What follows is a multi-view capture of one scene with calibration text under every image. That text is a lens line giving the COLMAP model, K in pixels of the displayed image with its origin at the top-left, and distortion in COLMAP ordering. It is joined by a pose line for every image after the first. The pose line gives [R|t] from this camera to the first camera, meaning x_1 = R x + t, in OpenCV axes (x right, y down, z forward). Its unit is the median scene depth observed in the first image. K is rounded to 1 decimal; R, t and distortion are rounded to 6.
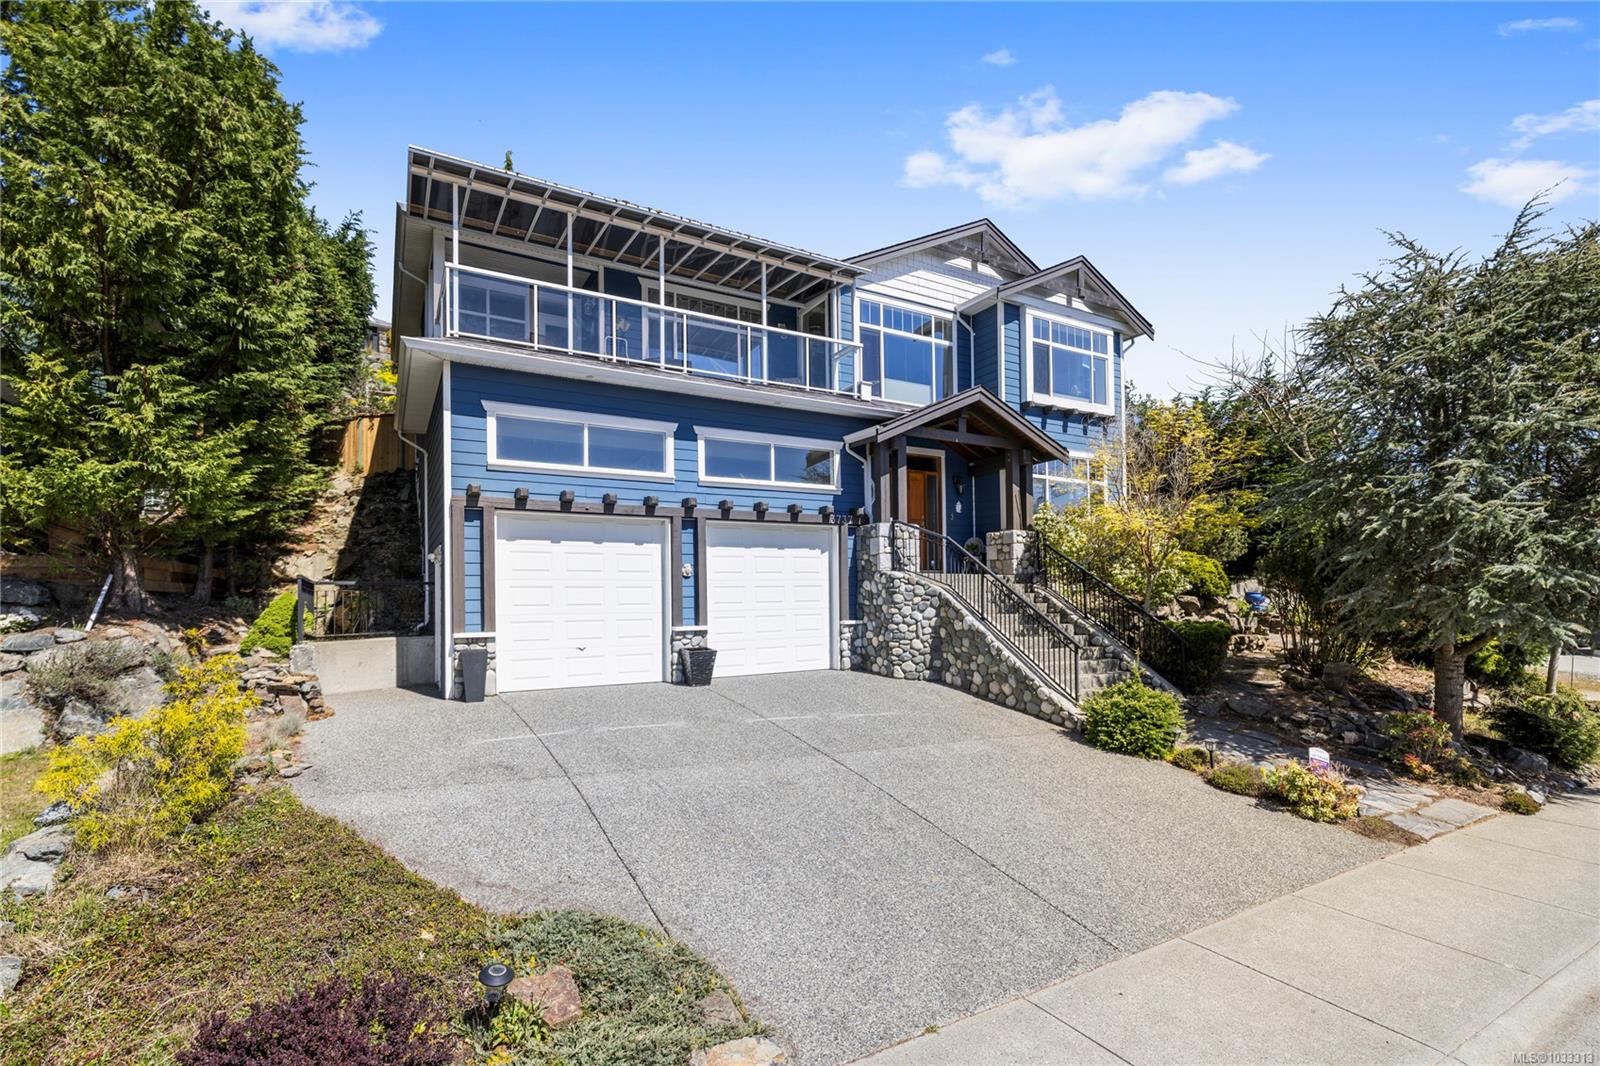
lens RADIAL K [[721.5, 0, 767.4], [0, 721.5, 530.7], [0, 0, 1]] dist [0.005025, 0.000904]
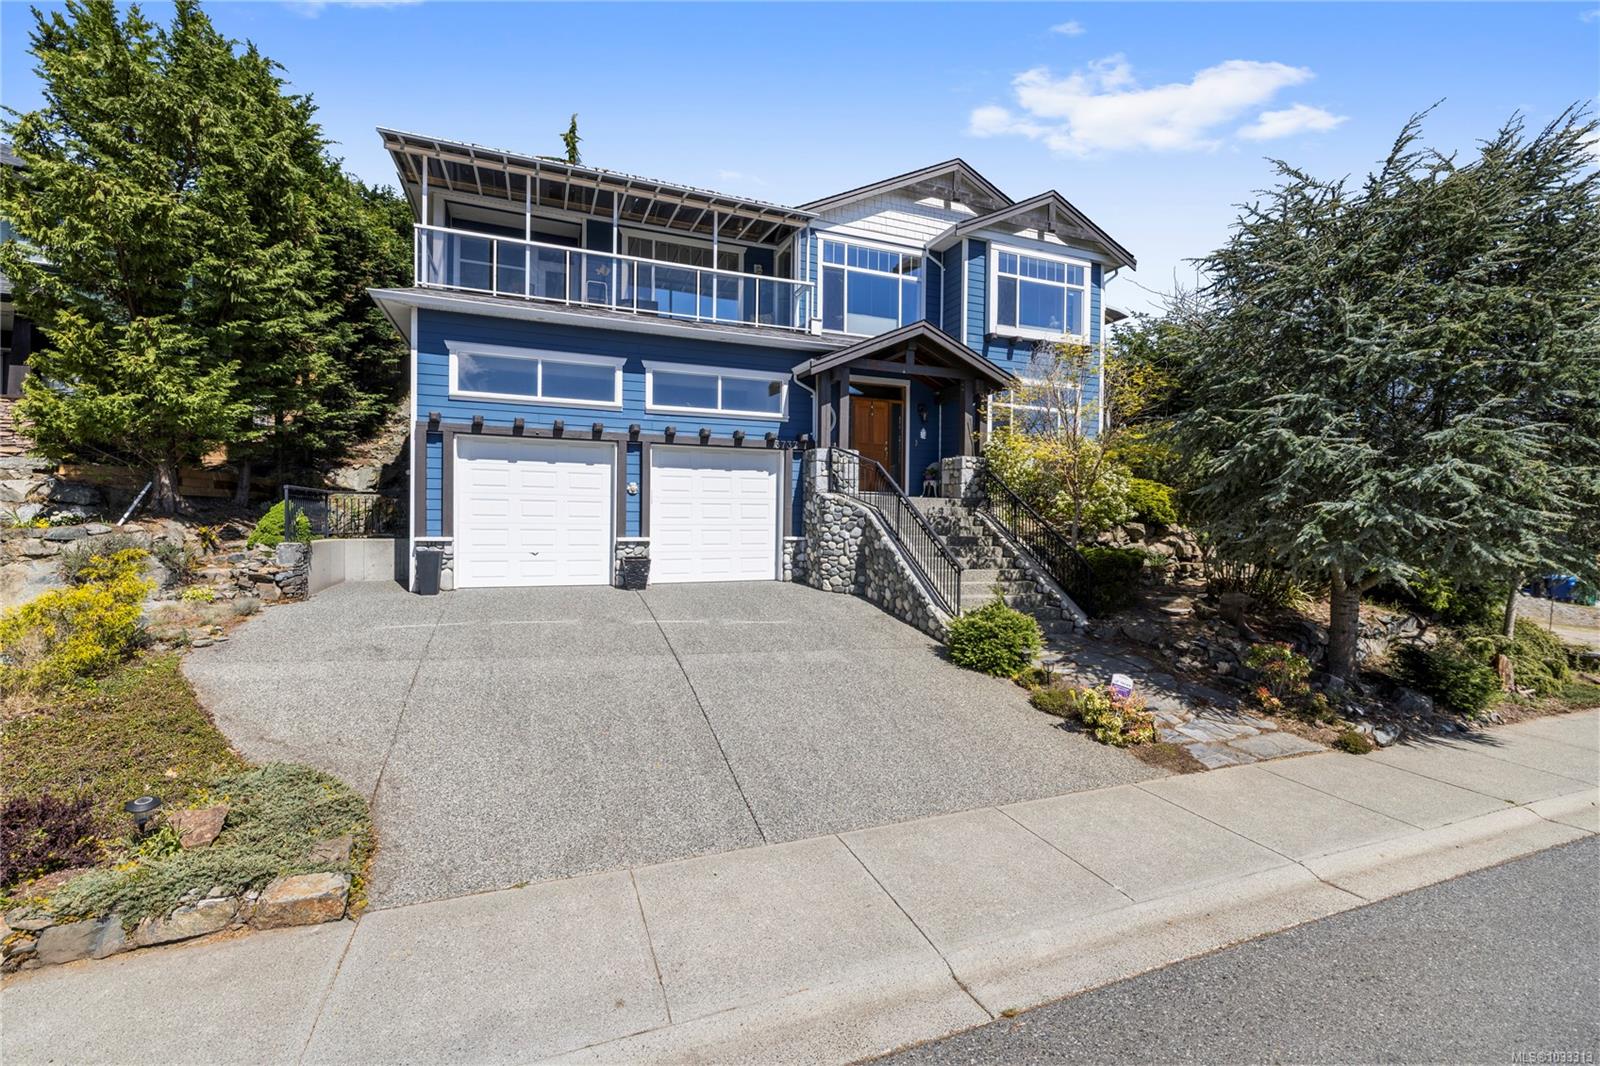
lens RADIAL K [[667.1, 0, 799.1], [0, 667.1, 463.6], [0, 0, 1]] dist [0.001742, 0.000737]
pose [[0.990069, 0.016343, -0.139631, 0.306312], [-0.013453, 0.999676, 0.021613, -0.010107], [0.139939, -0.019520, 0.989968, 0.000352]]
